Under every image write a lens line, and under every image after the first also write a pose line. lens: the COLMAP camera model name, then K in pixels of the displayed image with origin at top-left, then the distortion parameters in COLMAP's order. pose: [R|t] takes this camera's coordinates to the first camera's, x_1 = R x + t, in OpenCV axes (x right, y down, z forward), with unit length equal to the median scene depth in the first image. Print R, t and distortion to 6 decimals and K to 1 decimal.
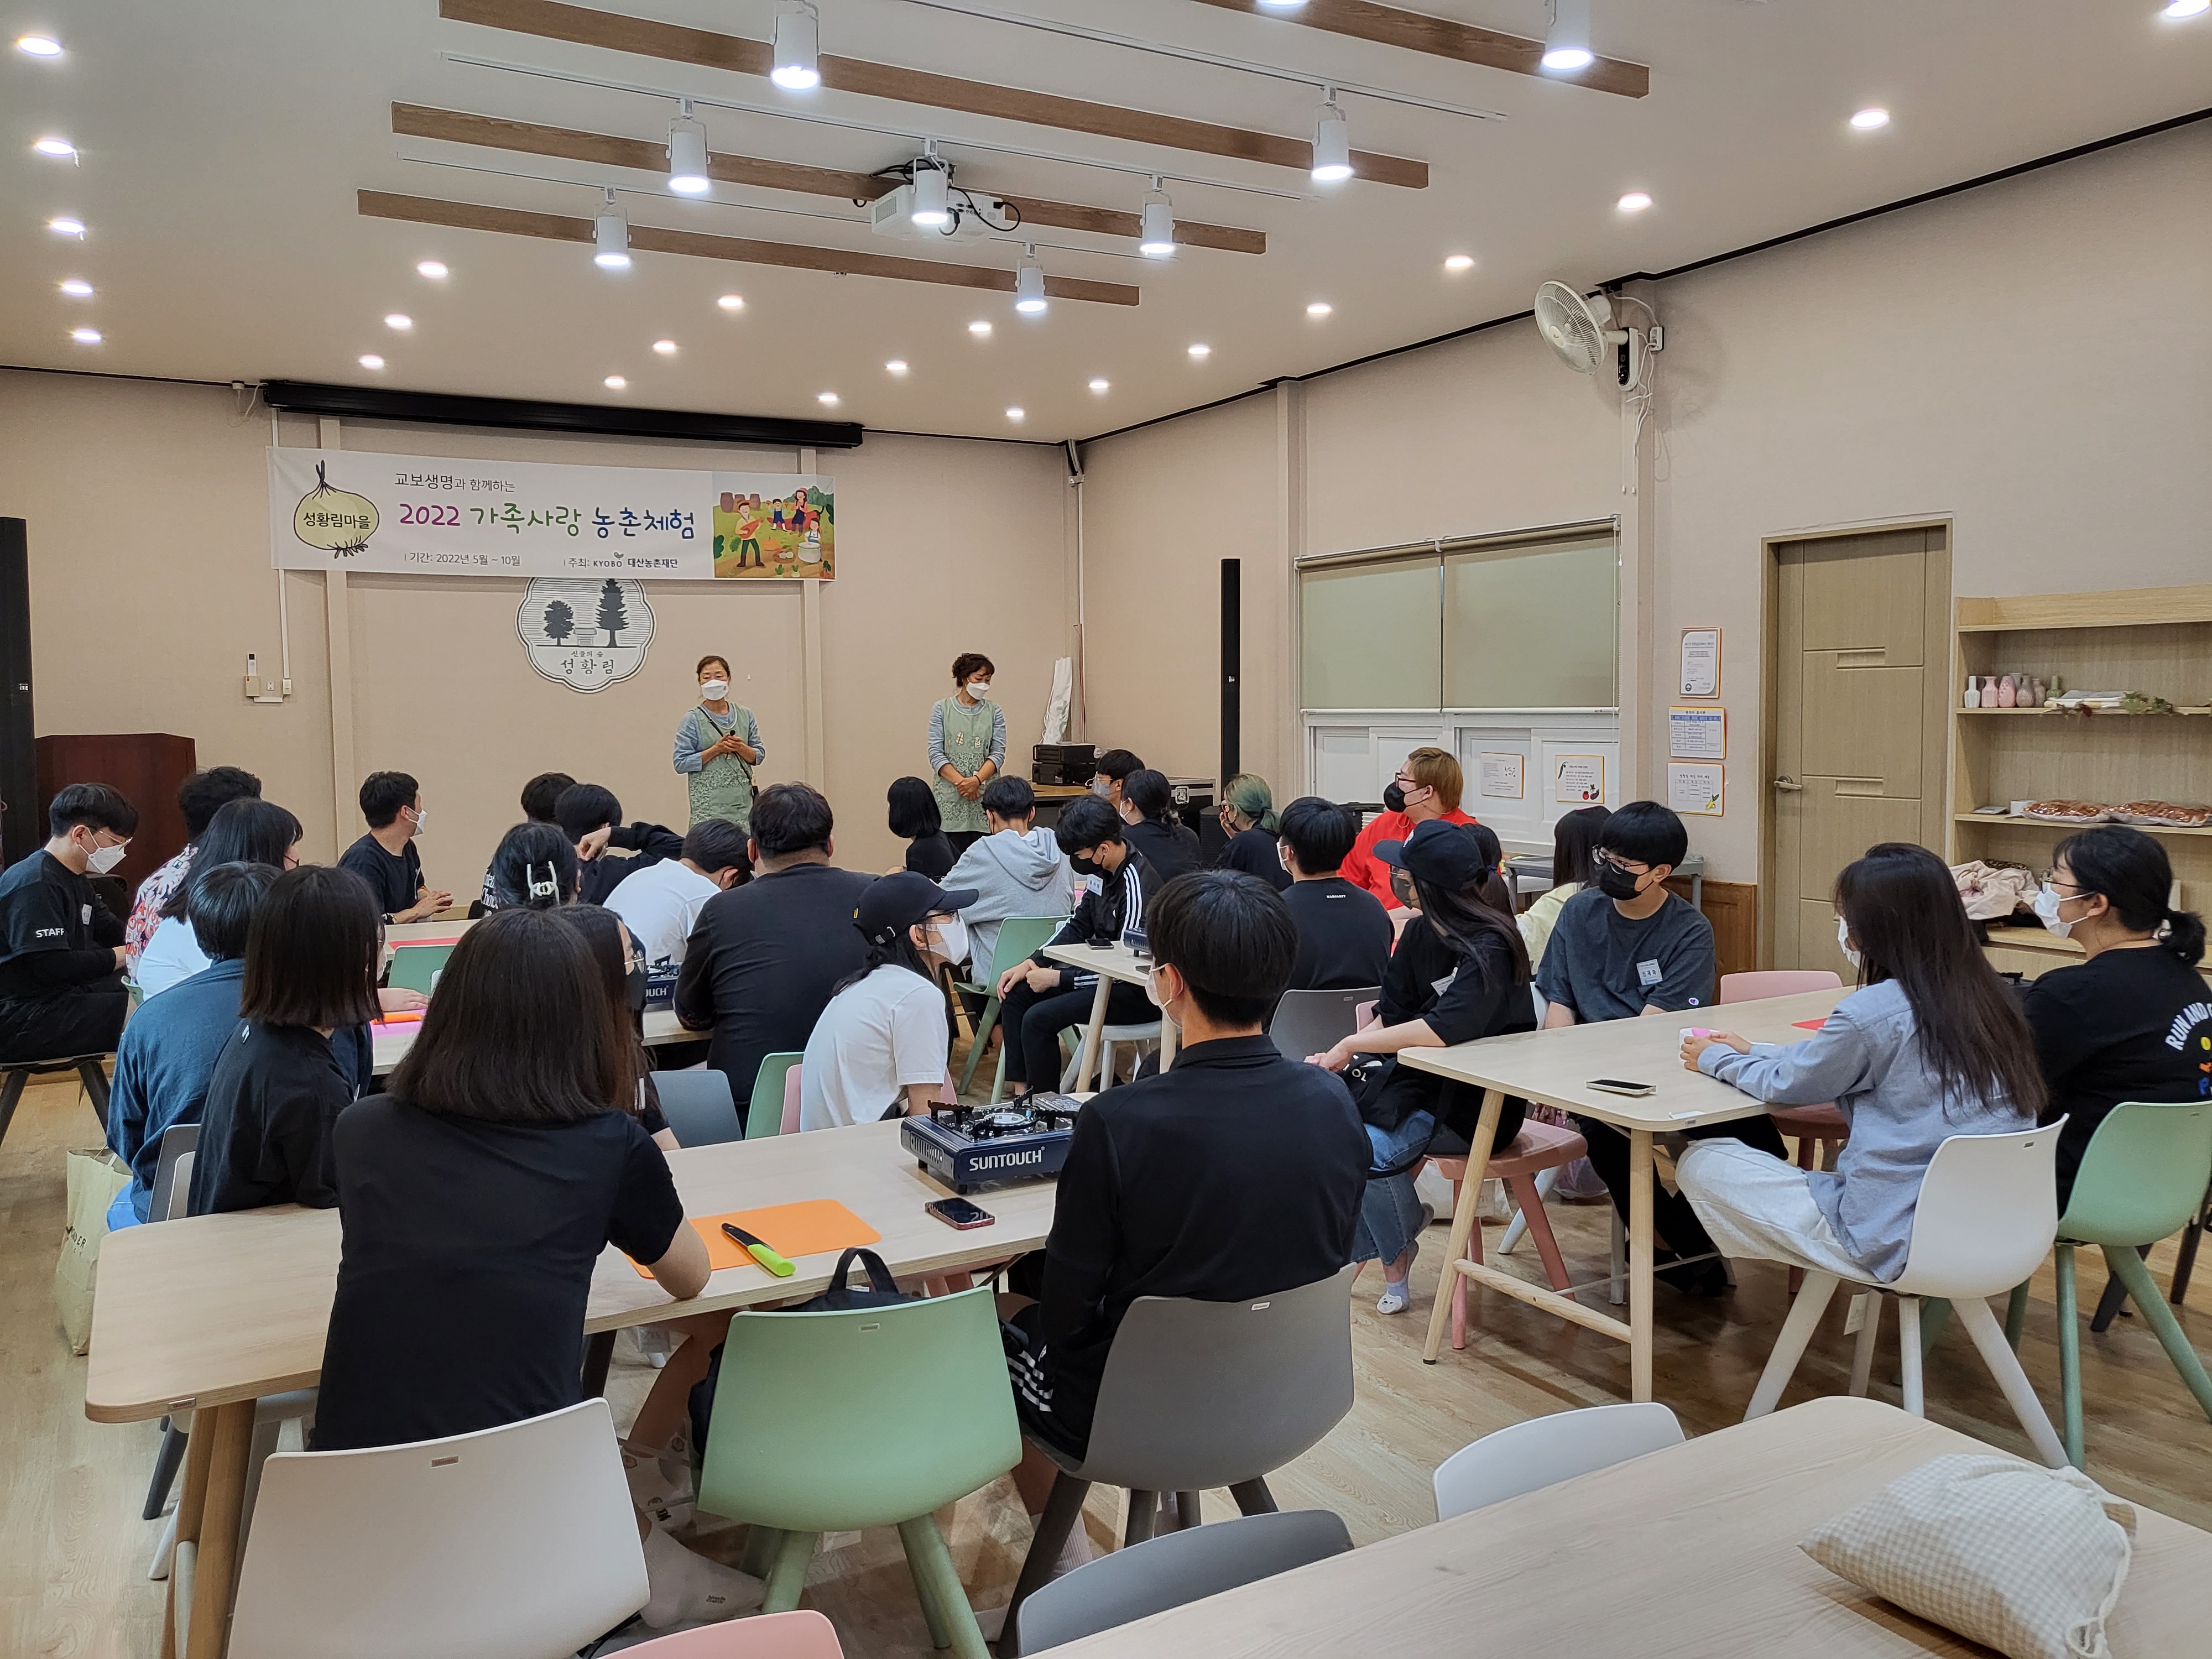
lens RADIAL K [[1703.4, 0, 1125.6], [0, 1703.4, 832.2], [0, 0, 1]] dist [-0.015788, 0.068033]
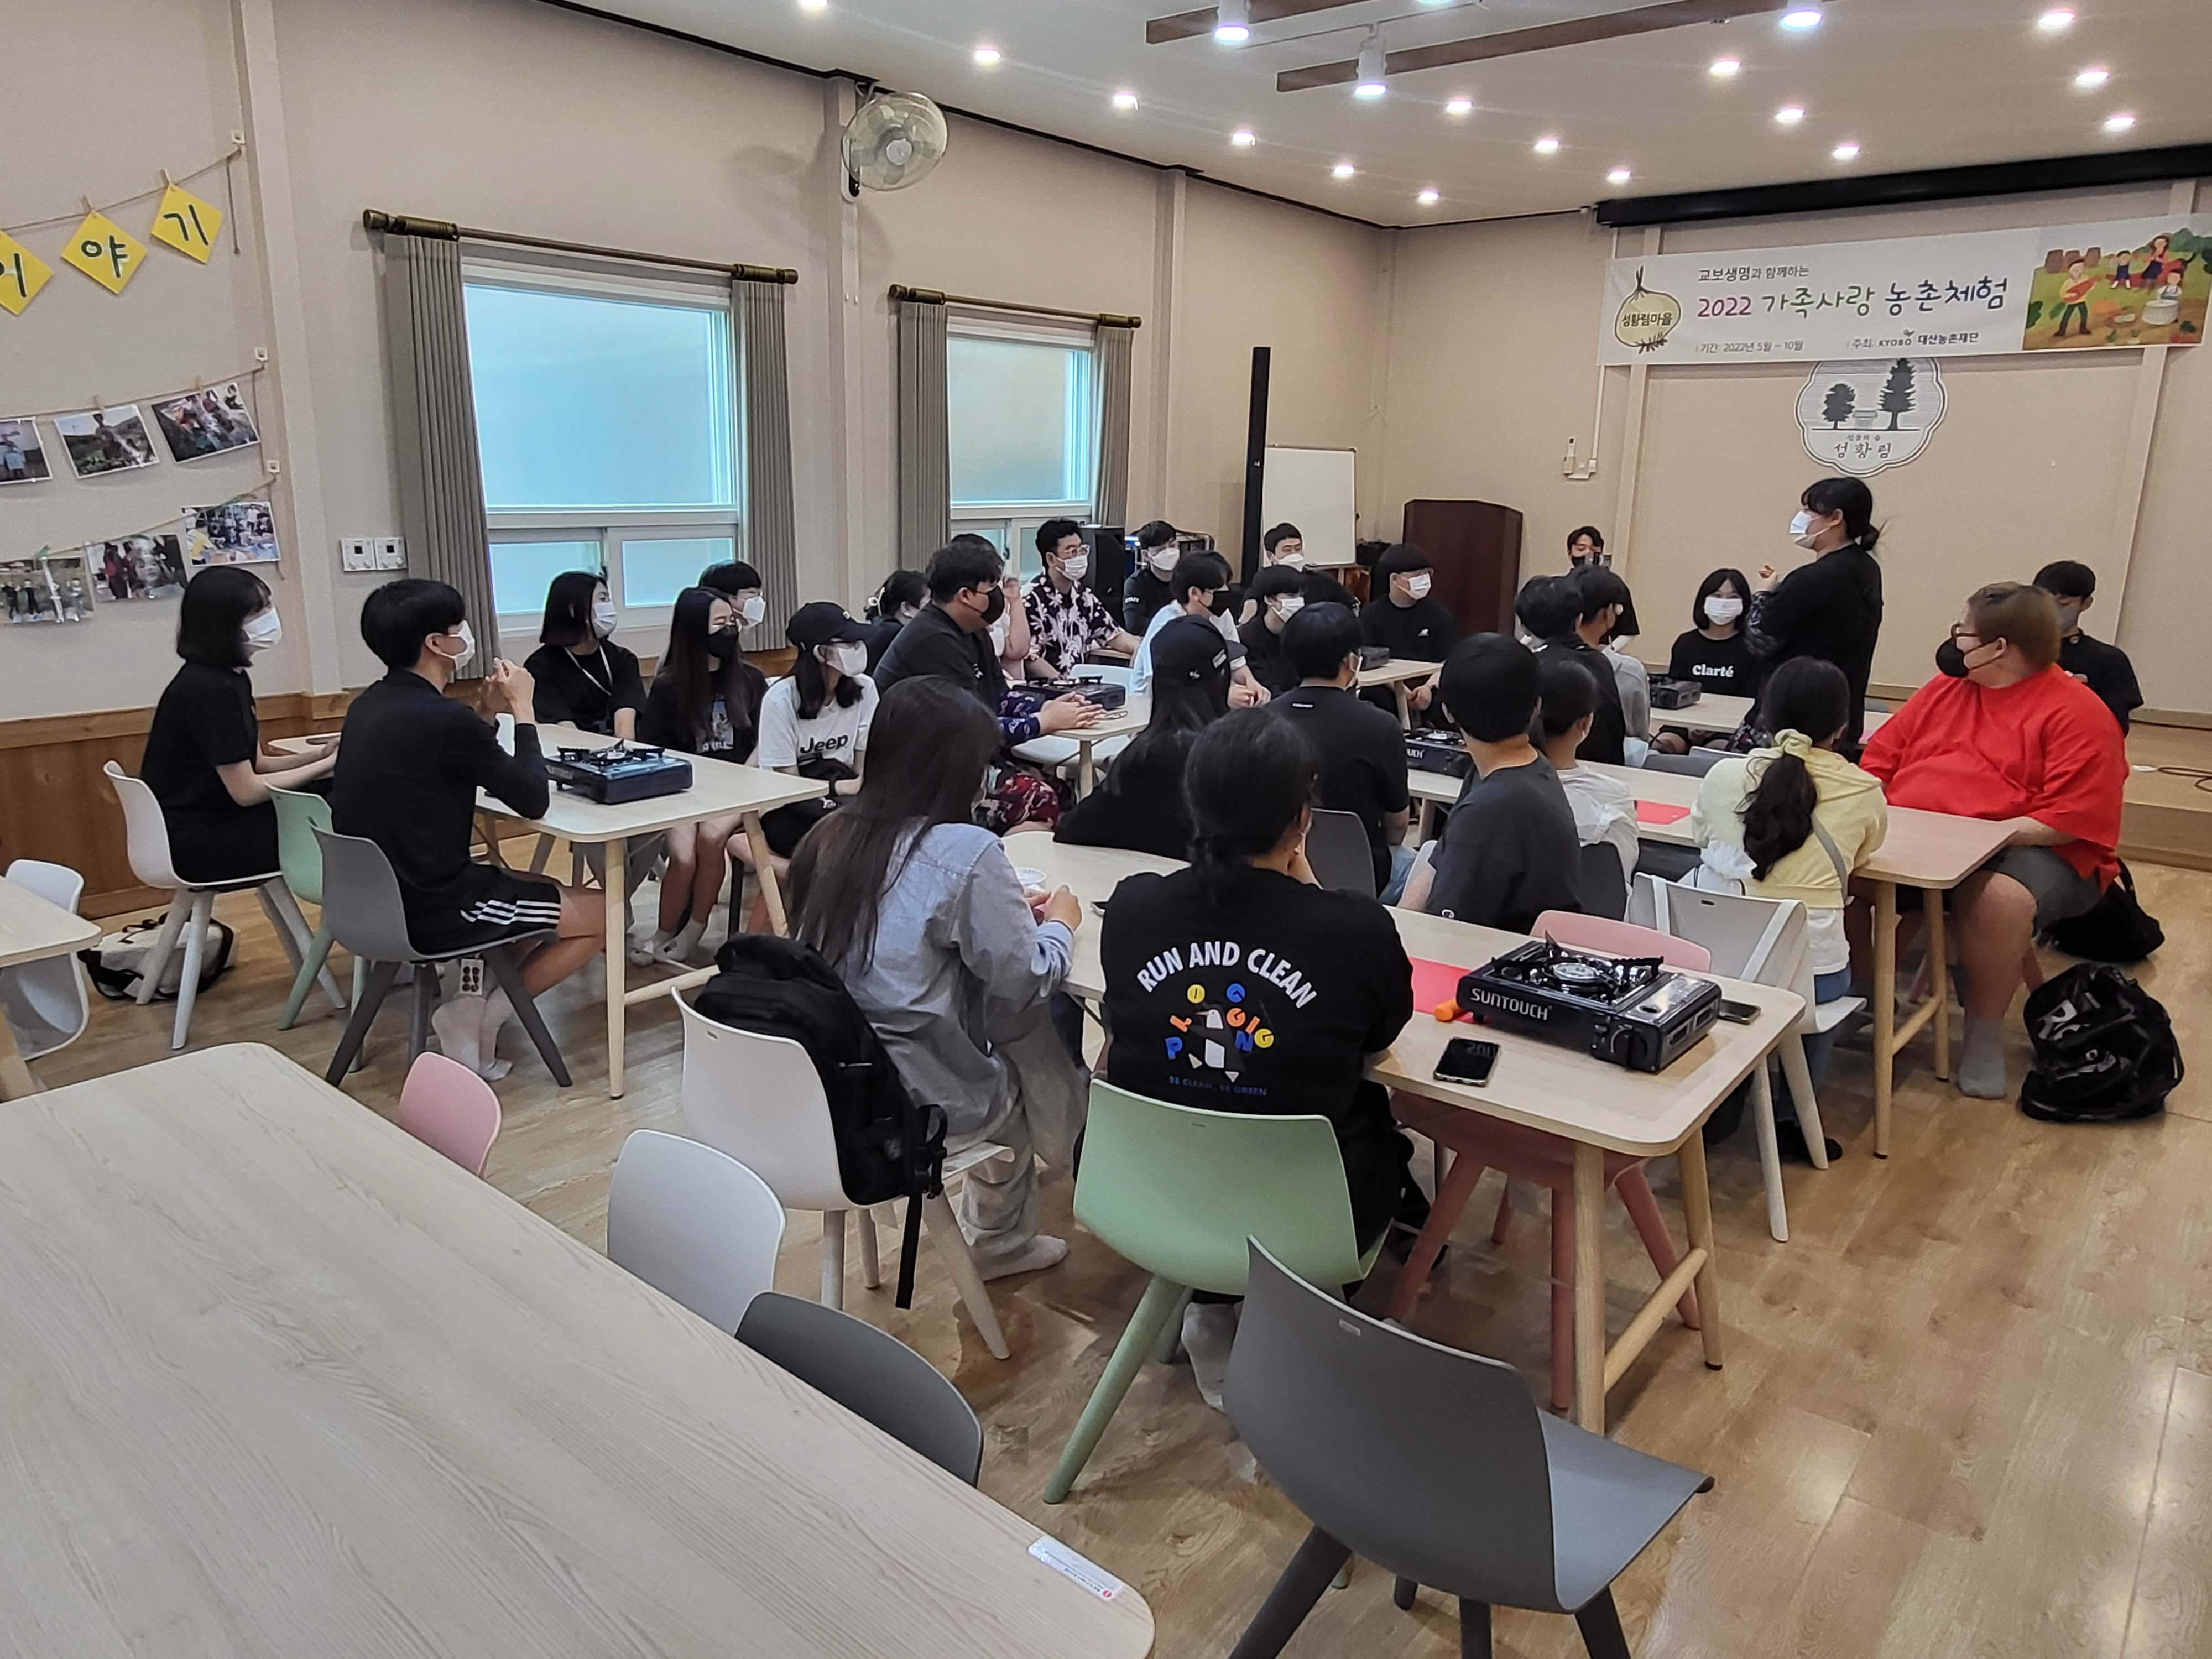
lens RADIAL K [[1480.2, 0, 1076.6], [0, 1480.2, 825.5], [0, 0, 1]] dist [0.009104, -0.009365]
pose [[0.327230, 0.242612, -0.913269, 0.400852], [-0.096523, 0.970005, 0.223099, -0.035181], [0.940002, 0.015147, 0.340832, 0.285694]]
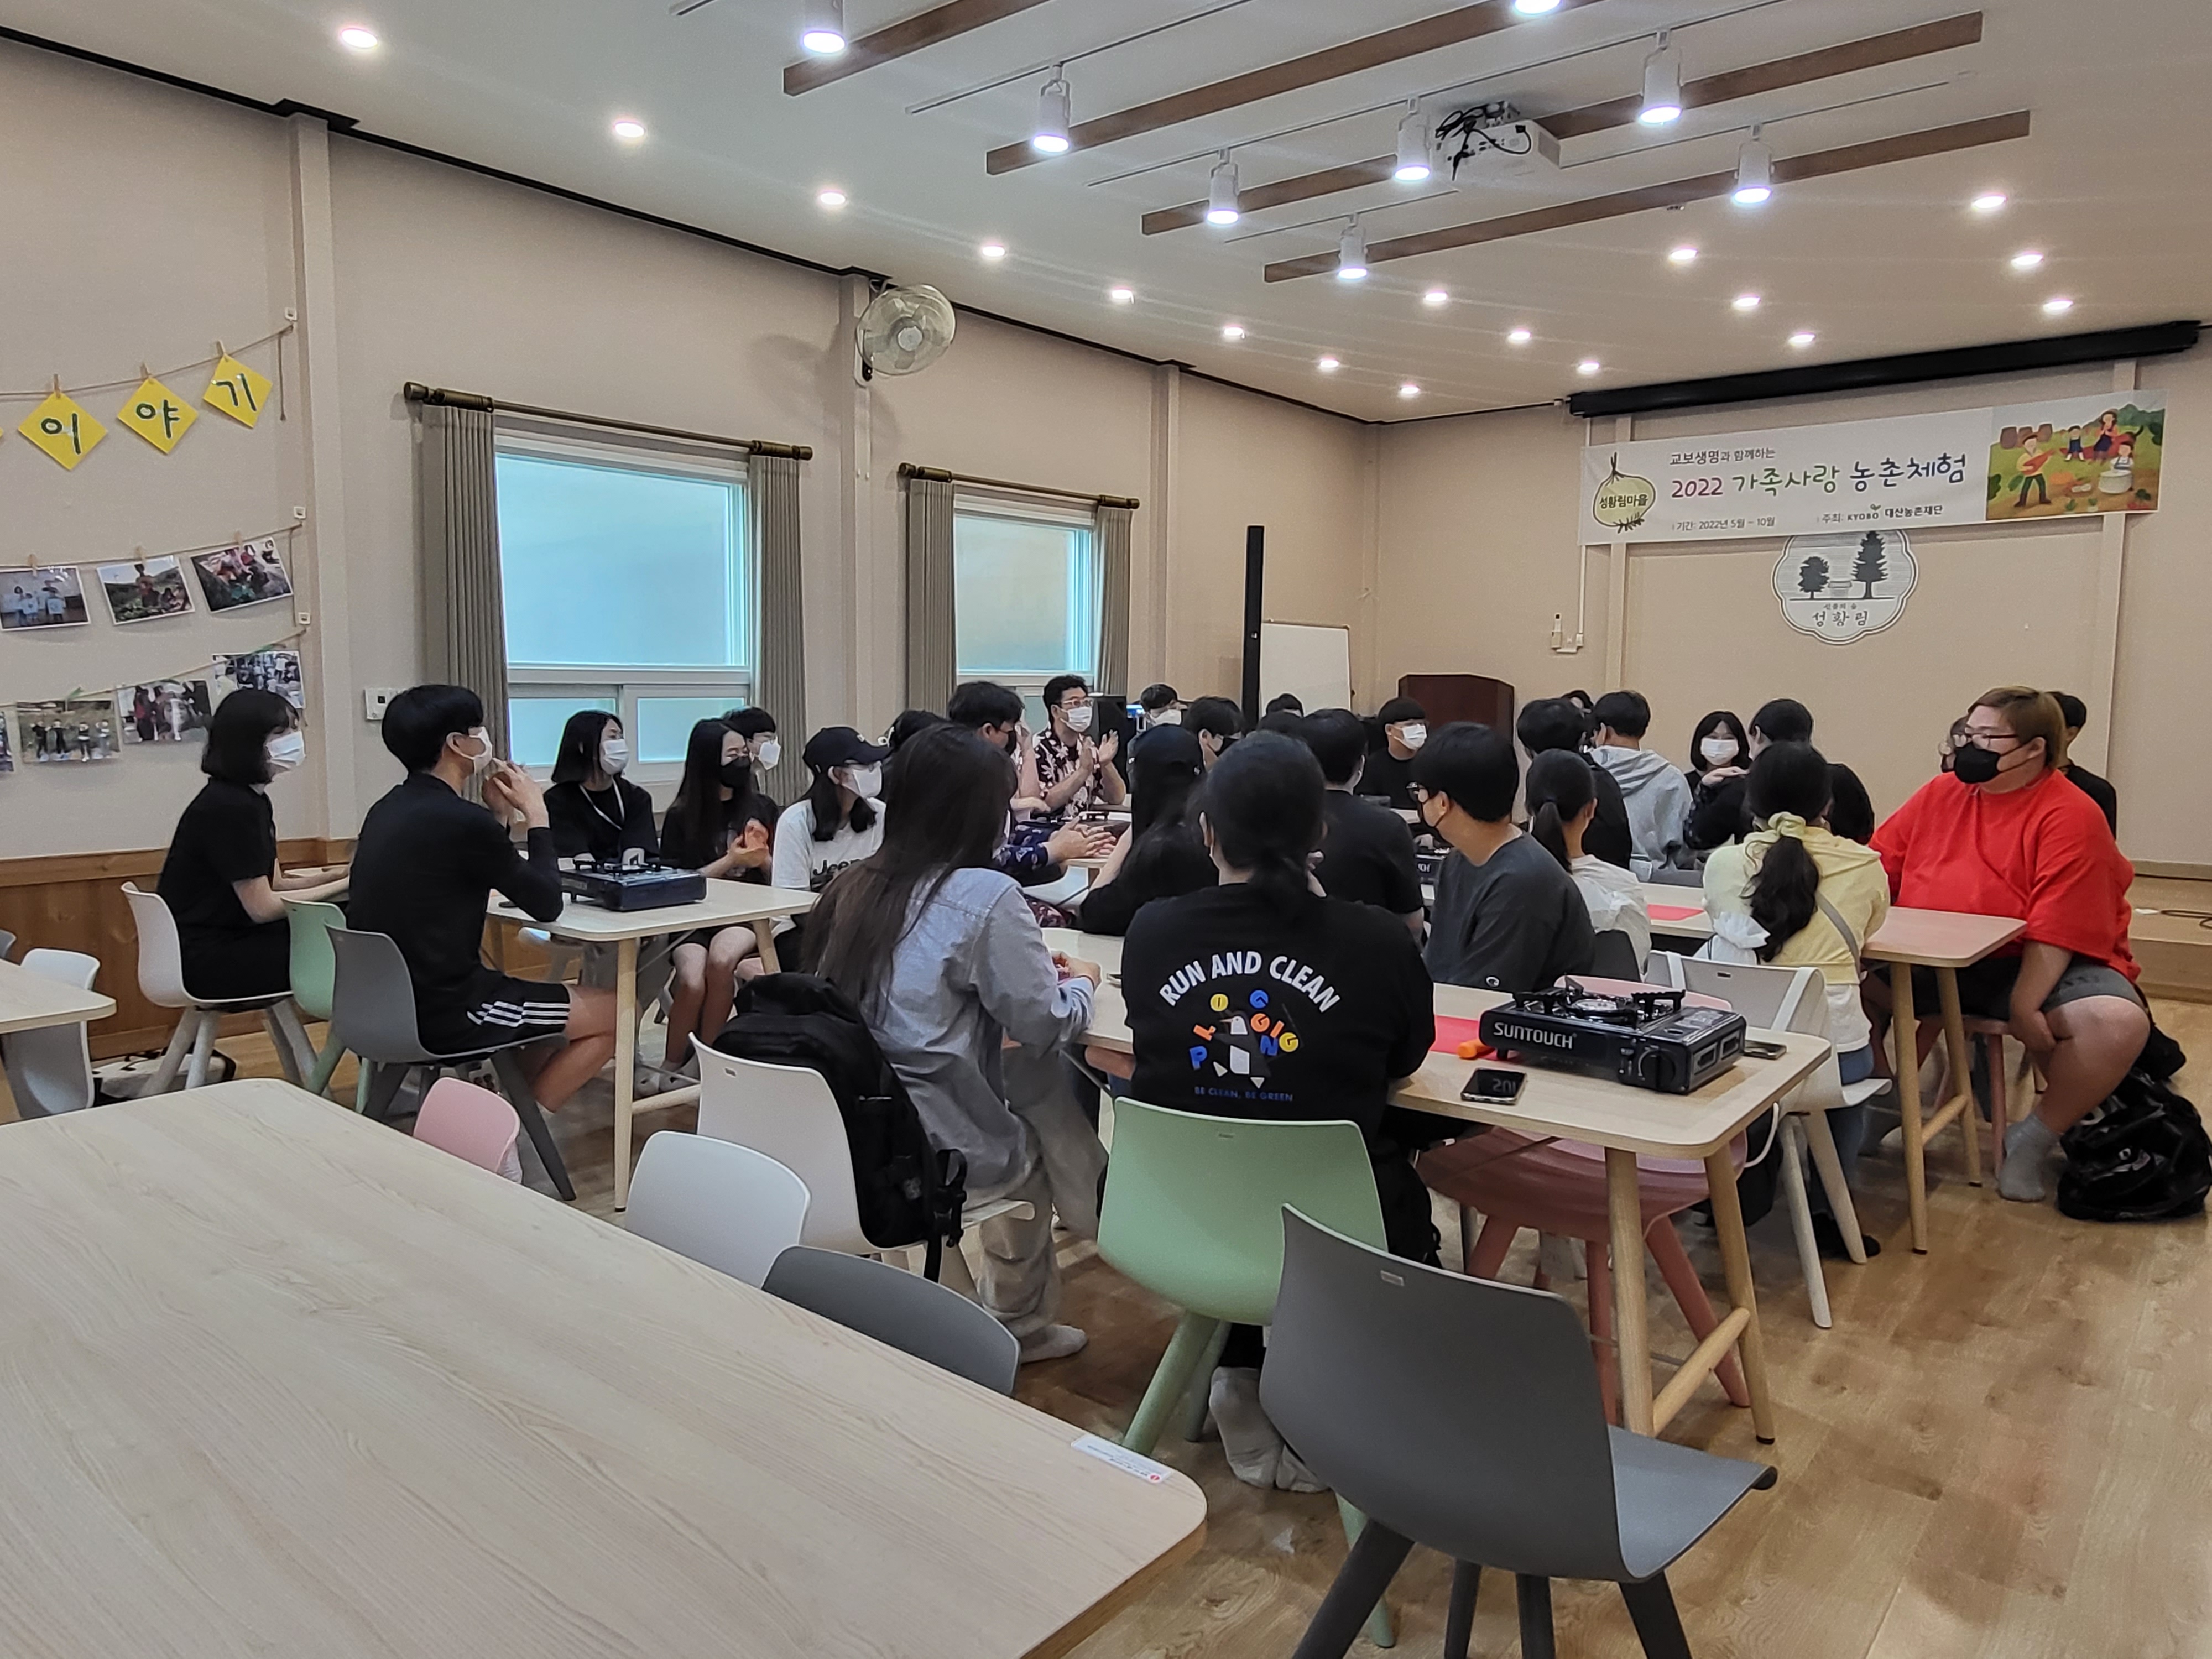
lens RADIAL K [[1480.2, 0, 1075.7], [0, 1480.2, 826.6], [0, 0, 1]] dist [0.009104, -0.009365]
pose [[0.328729, 0.109166, -0.938094, 0.407316], [-0.087667, 0.992535, 0.084781, -0.008305], [0.940346, 0.054370, 0.335846, 0.282760]]
